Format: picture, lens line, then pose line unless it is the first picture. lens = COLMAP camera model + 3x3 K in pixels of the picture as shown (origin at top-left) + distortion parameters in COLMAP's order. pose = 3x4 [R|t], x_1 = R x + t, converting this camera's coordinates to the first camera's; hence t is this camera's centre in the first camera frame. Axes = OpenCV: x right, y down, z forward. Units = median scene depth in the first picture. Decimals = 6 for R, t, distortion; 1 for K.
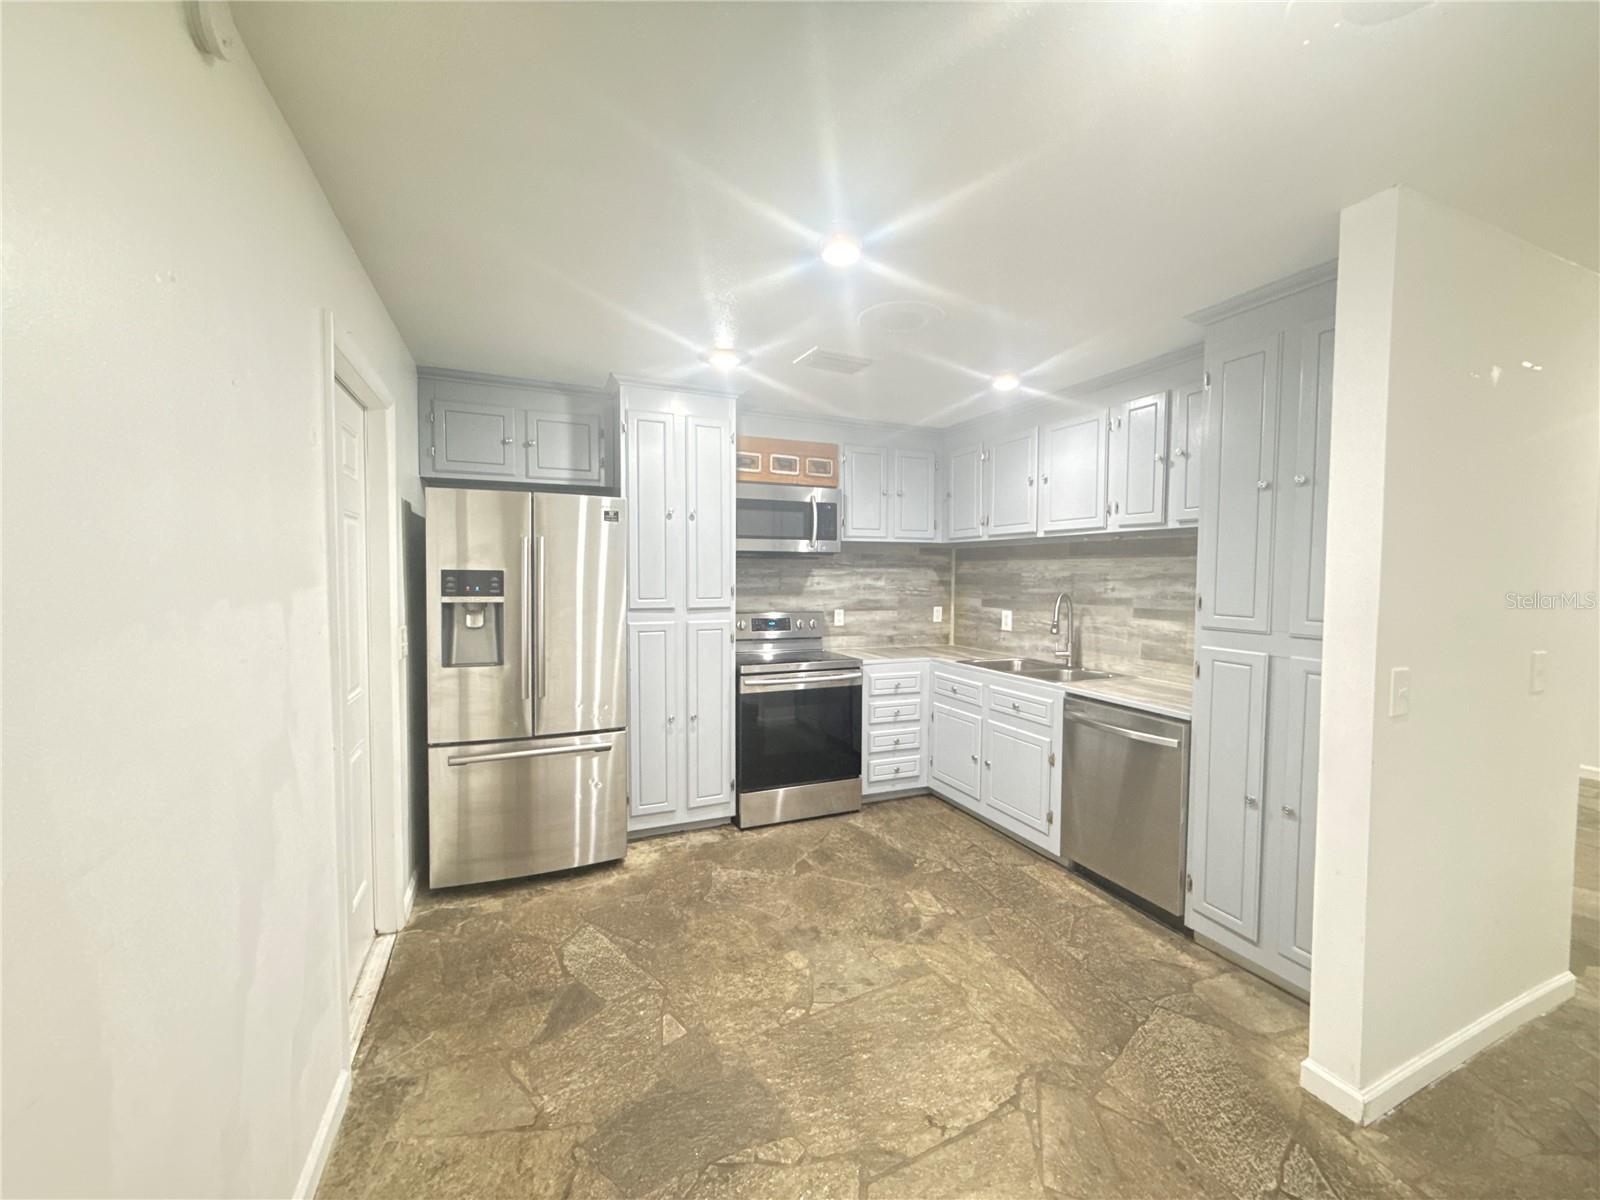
lens RADIAL K [[637.5, 0, 802.0], [0, 637.5, 601.0], [0, 0, 1]] dist [0.000478, 0.000007]
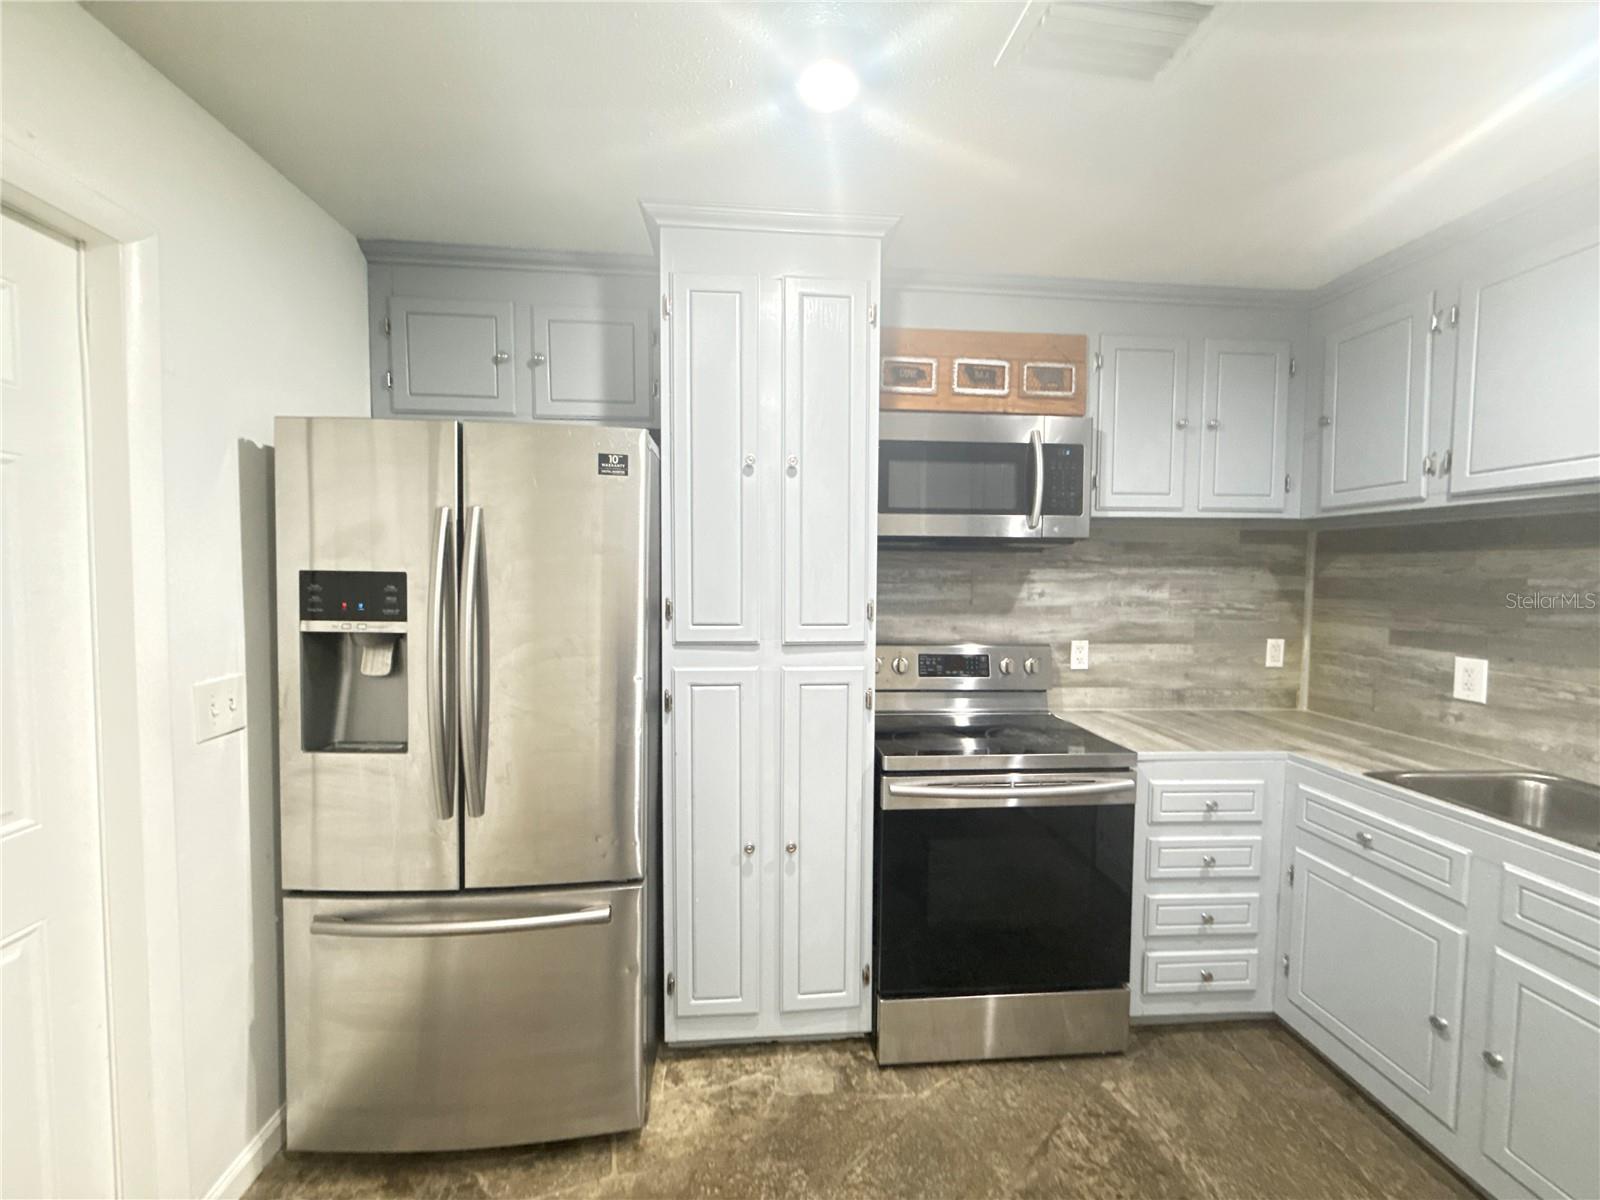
lens RADIAL K [[637.5, 0, 802.0], [0, 637.5, 601.0], [0, 0, 1]] dist [0.000478, 0.000007]
pose [[0.948172, 0.016958, -0.317303, 0.003544], [-0.016572, 0.999855, 0.003916, -0.022109], [0.317324, 0.001545, 0.948316, 0.425326]]
